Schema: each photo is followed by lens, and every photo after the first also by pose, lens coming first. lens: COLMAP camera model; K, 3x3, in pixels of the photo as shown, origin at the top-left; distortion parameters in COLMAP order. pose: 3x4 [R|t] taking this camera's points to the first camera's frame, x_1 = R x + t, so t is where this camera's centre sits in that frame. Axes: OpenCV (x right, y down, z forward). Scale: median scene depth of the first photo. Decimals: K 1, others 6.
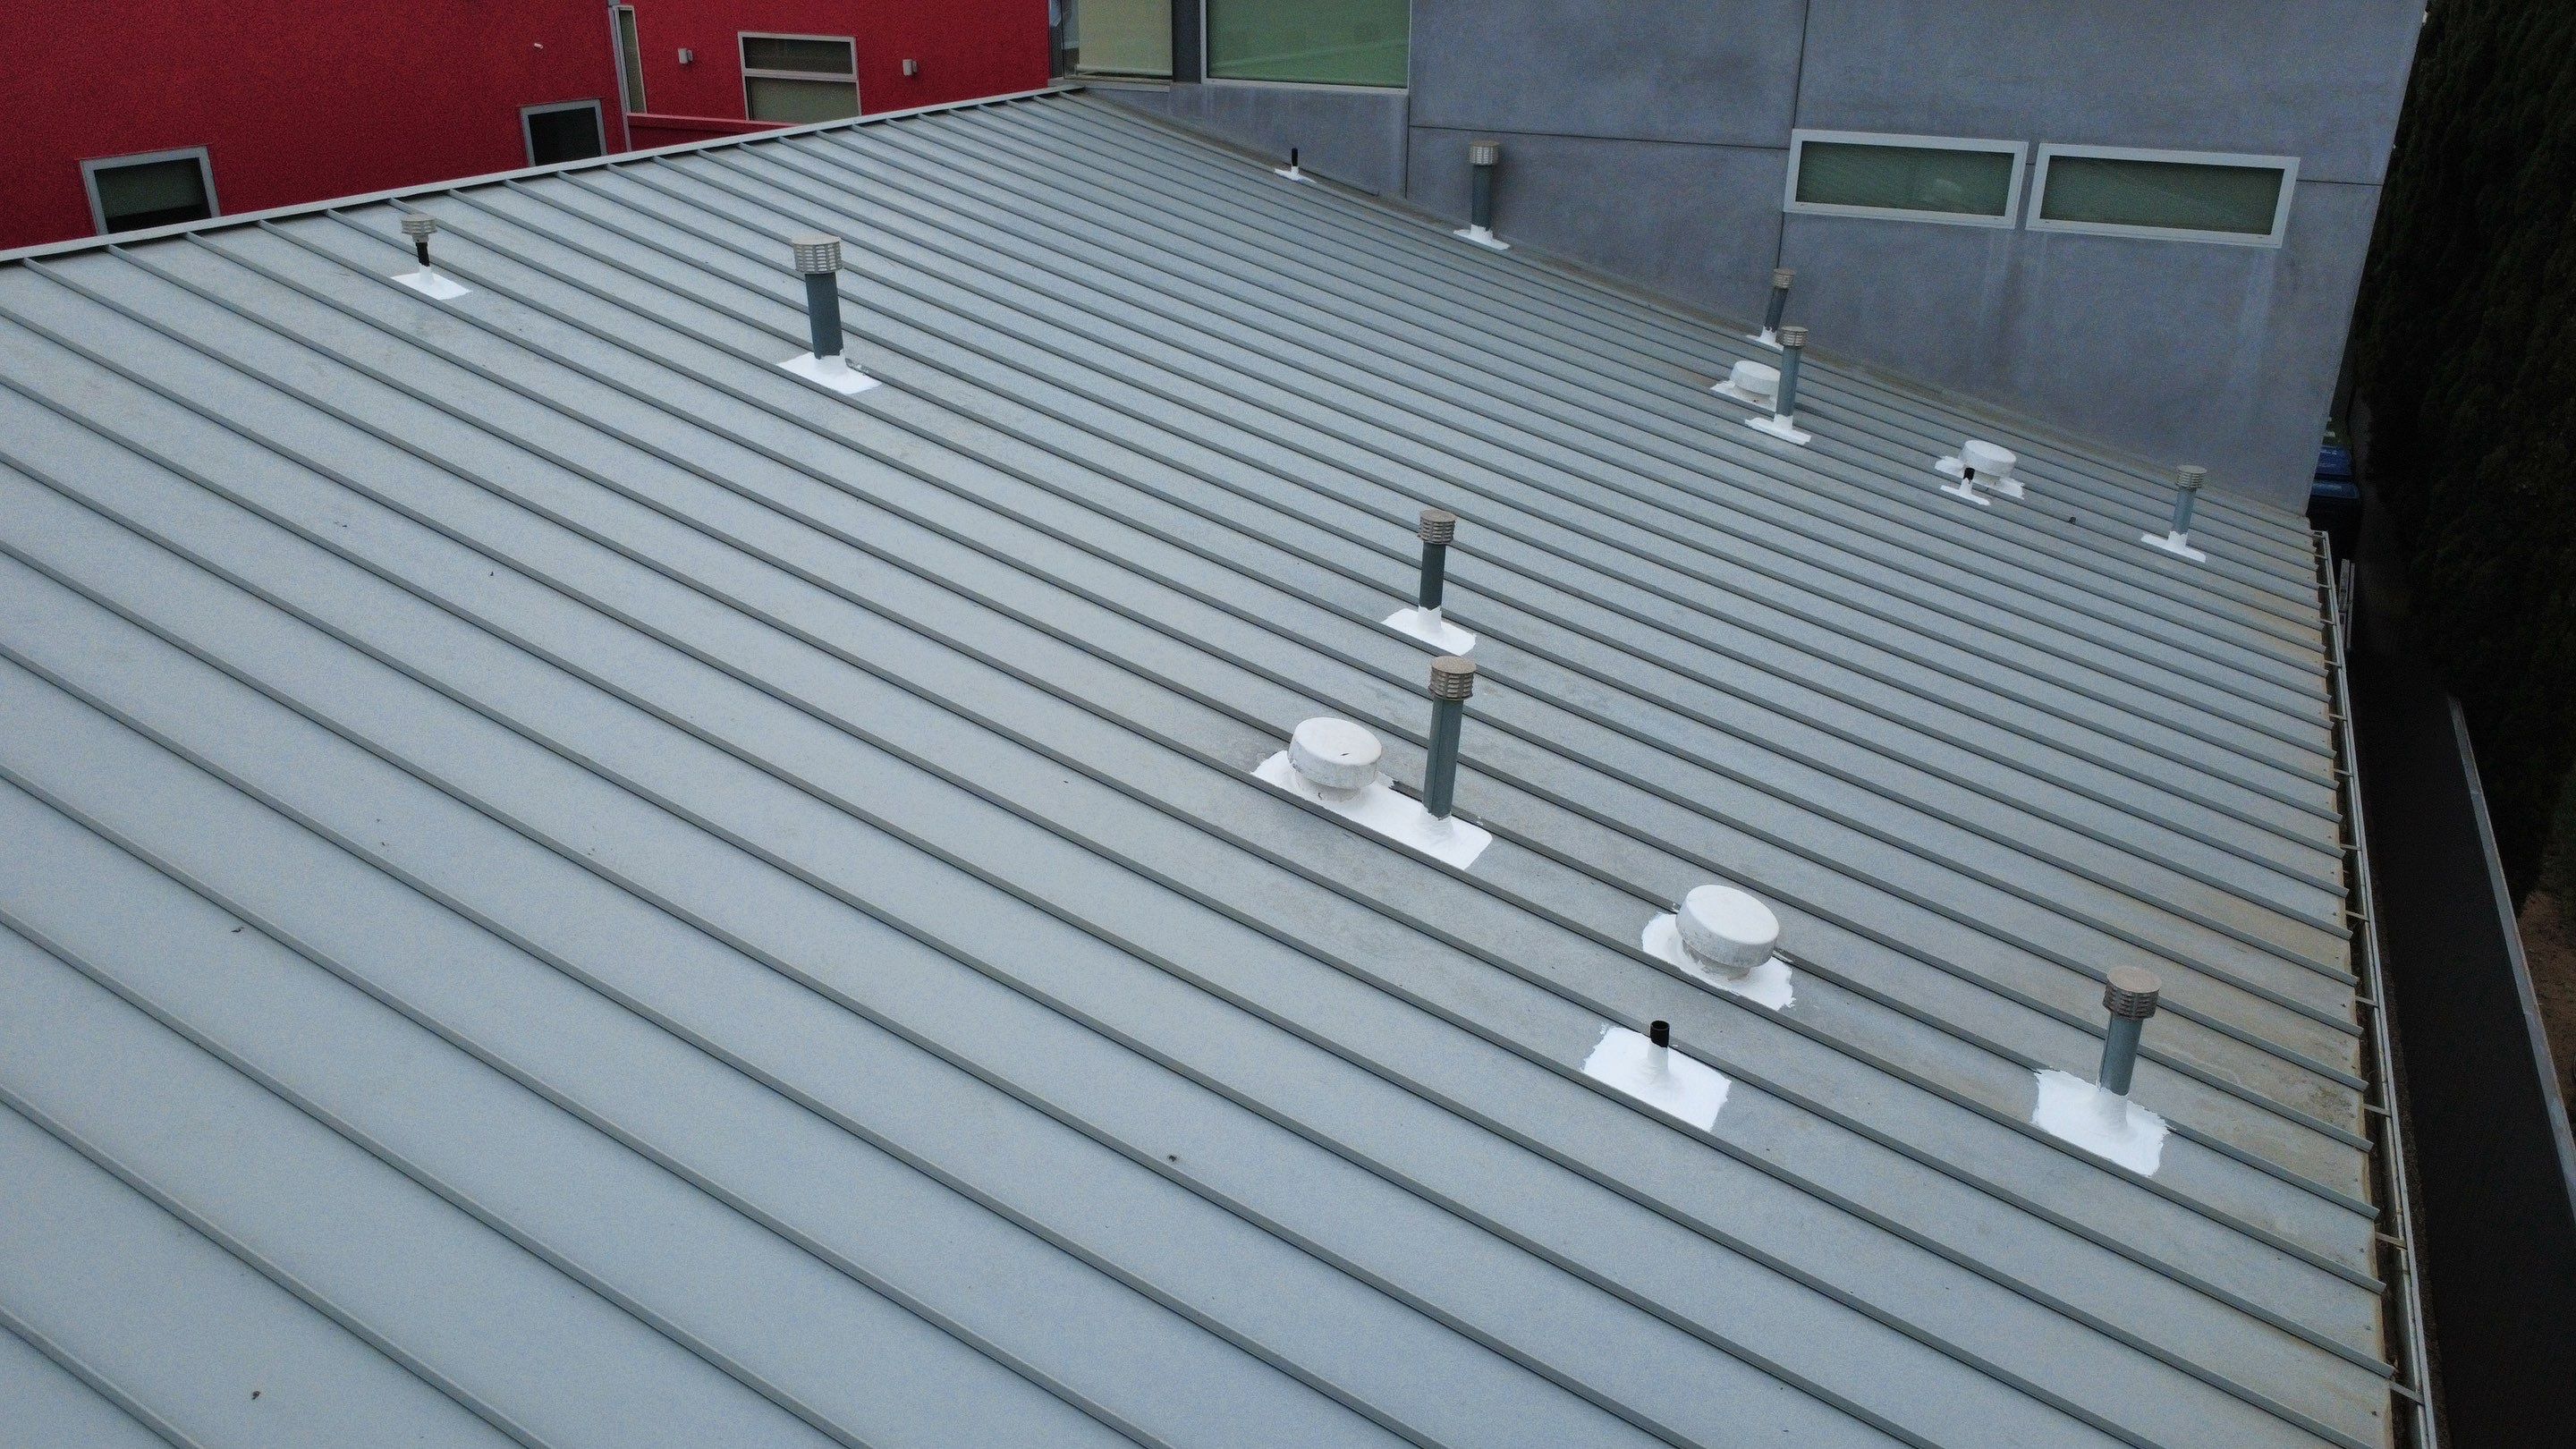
lens RADIAL K [[1881.9, 0, 1289.0], [0, 1881.9, 720.2], [0, 0, 1]] dist [-0.003867, 0.001985]
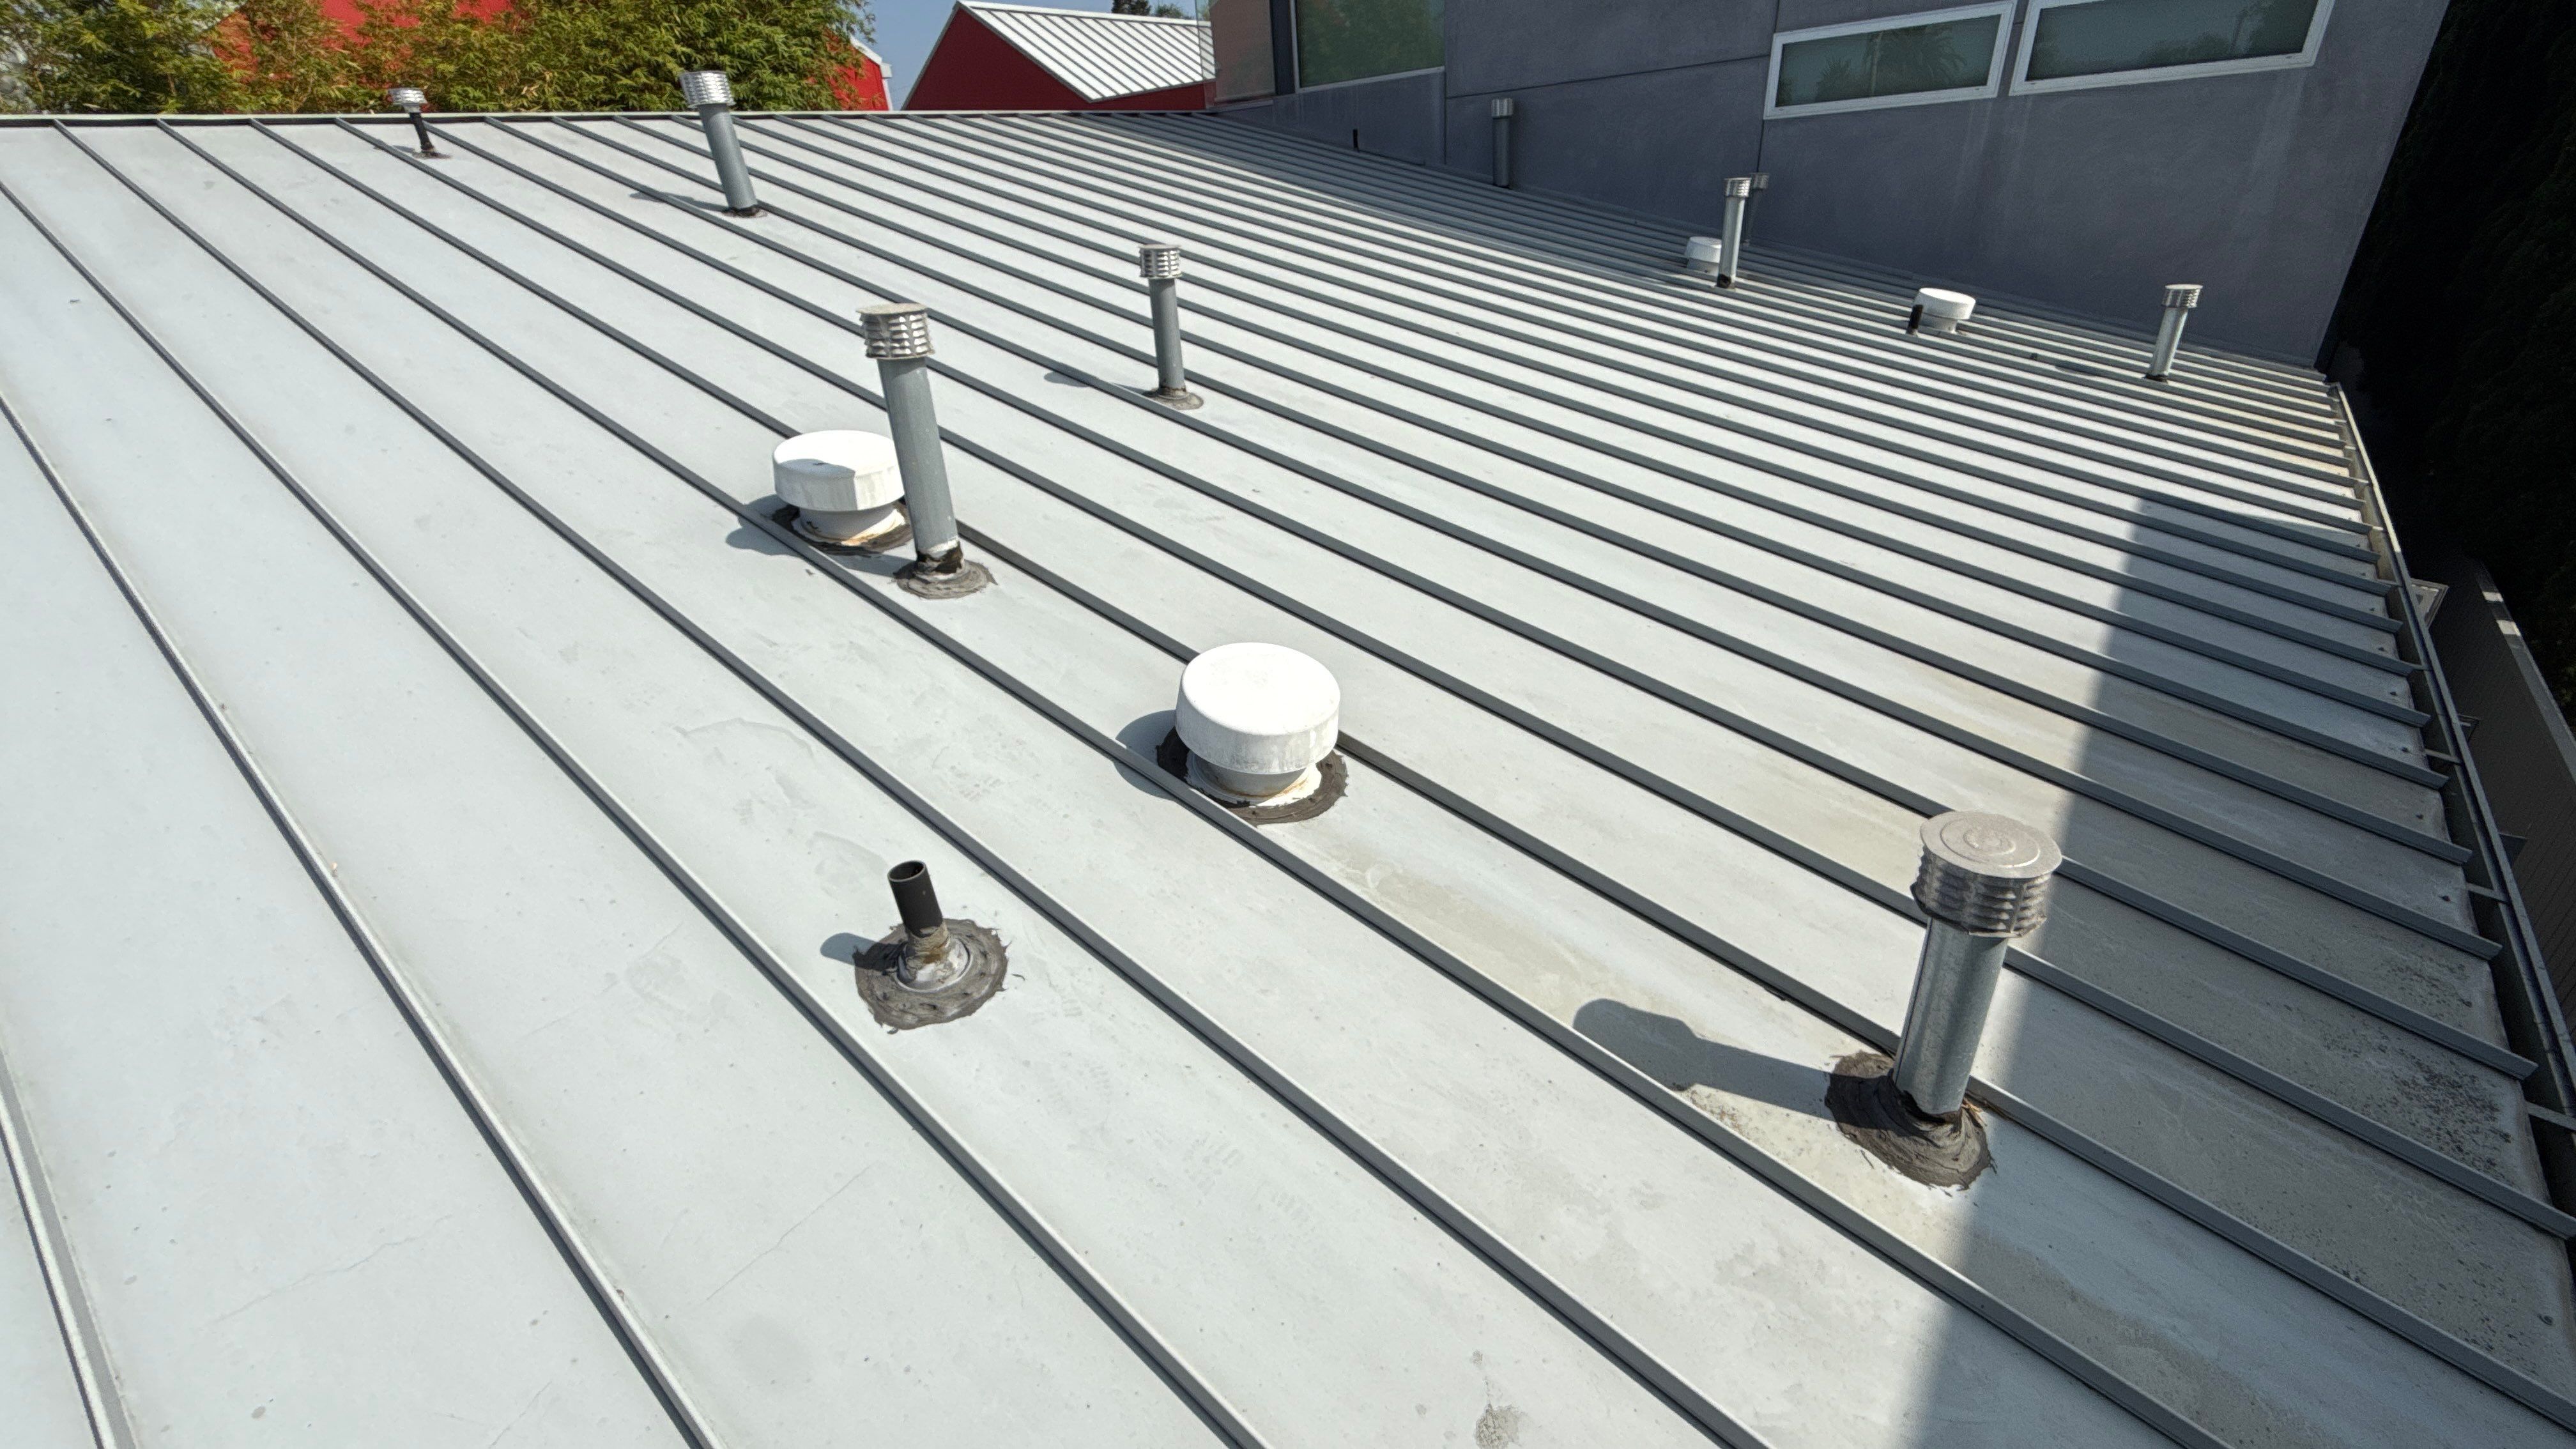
lens RADIAL K [[1037.0, 0, 1288.0], [0, 1037.0, 724.5], [0, 0, 1]] dist [-0.000469, 0.000005]
pose [[0.969742, 0.034183, -0.241729, 0.158516], [-0.015778, 0.996855, 0.077667, 0.043140], [0.243623, -0.071502, 0.967231, 0.332397]]
